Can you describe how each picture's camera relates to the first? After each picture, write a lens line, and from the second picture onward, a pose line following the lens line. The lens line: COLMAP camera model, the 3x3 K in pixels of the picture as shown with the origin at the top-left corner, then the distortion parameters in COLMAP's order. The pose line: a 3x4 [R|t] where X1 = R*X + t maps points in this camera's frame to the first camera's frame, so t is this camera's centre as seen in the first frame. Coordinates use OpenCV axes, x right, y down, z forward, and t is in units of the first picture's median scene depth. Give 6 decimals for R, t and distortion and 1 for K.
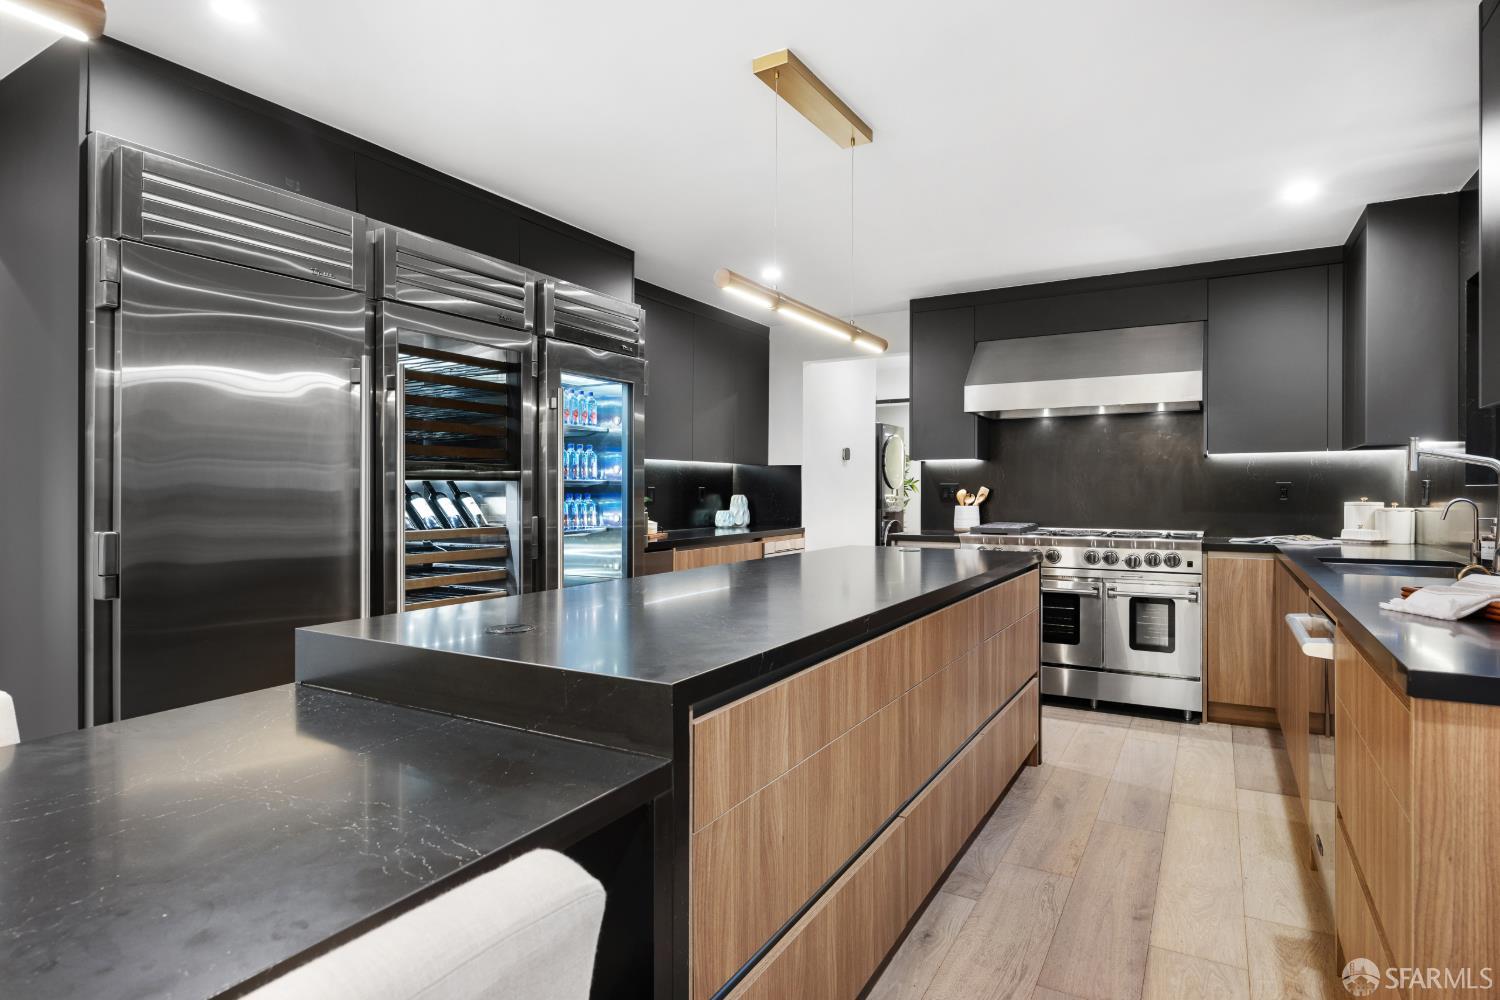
lens RADIAL K [[795.7, 0, 763.3], [0, 795.7, 500.1], [0, 0, 1]] dist [-0.006682, -0.000813]
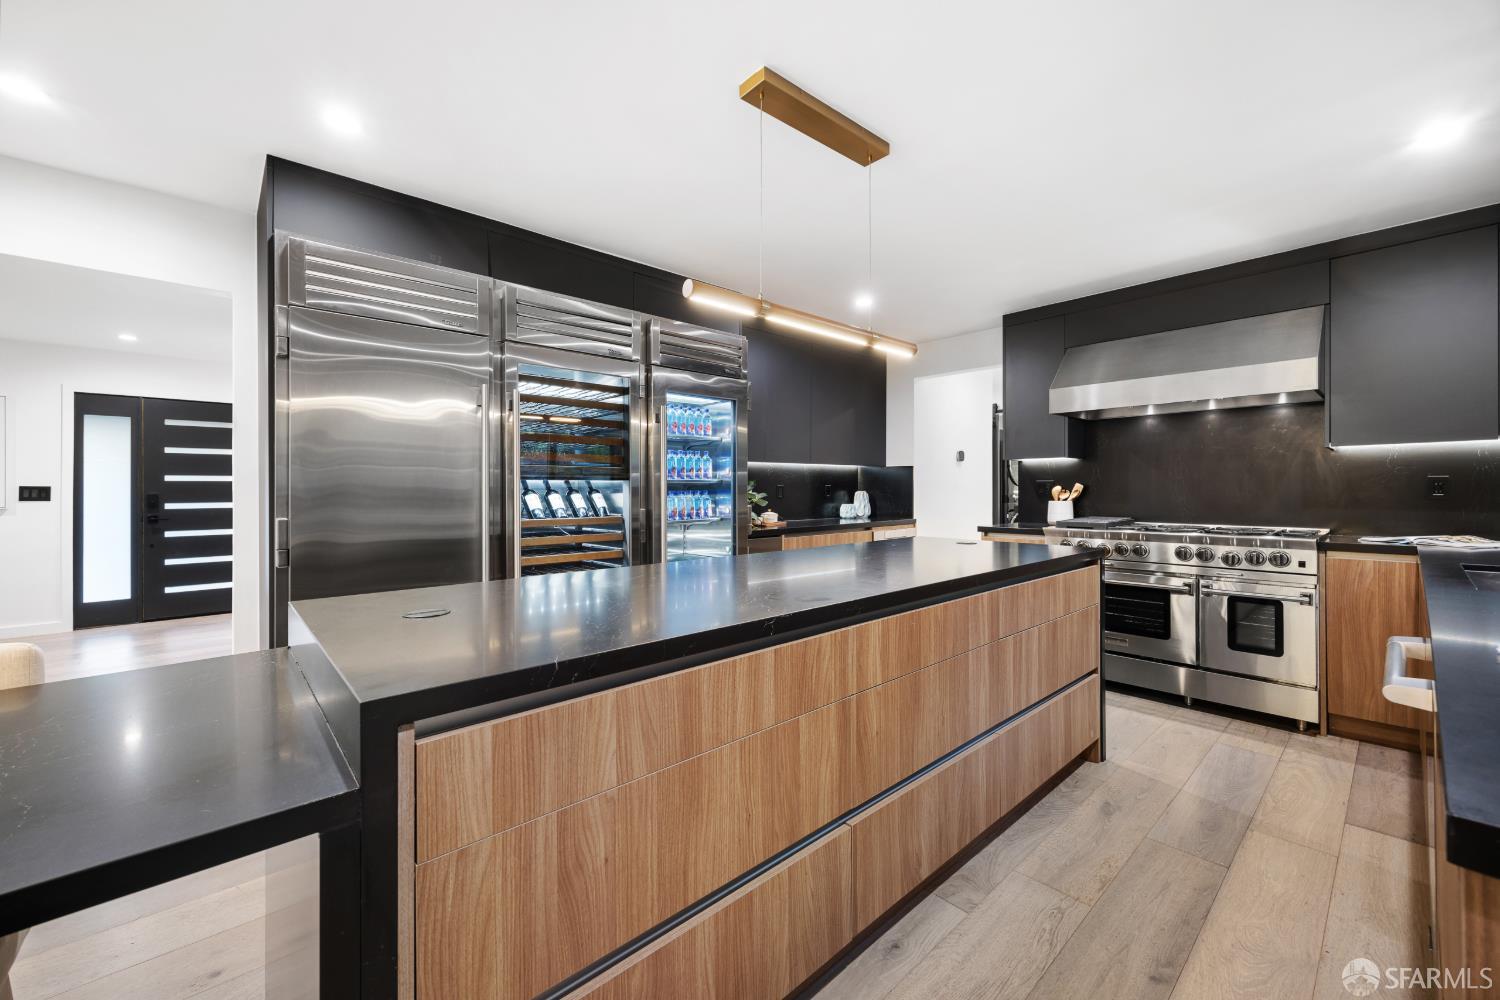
lens RADIAL K [[598.1, 0, 749.5], [0, 598.1, 493.4], [0, 0, 1]] dist [0.005493, -0.001134]
pose [[0.952548, -0.000497, -0.304389, 0.163477], [-0.000269, 0.999997, -0.002477, -0.001335], [0.304389, 0.002442, 0.952545, 0.155735]]
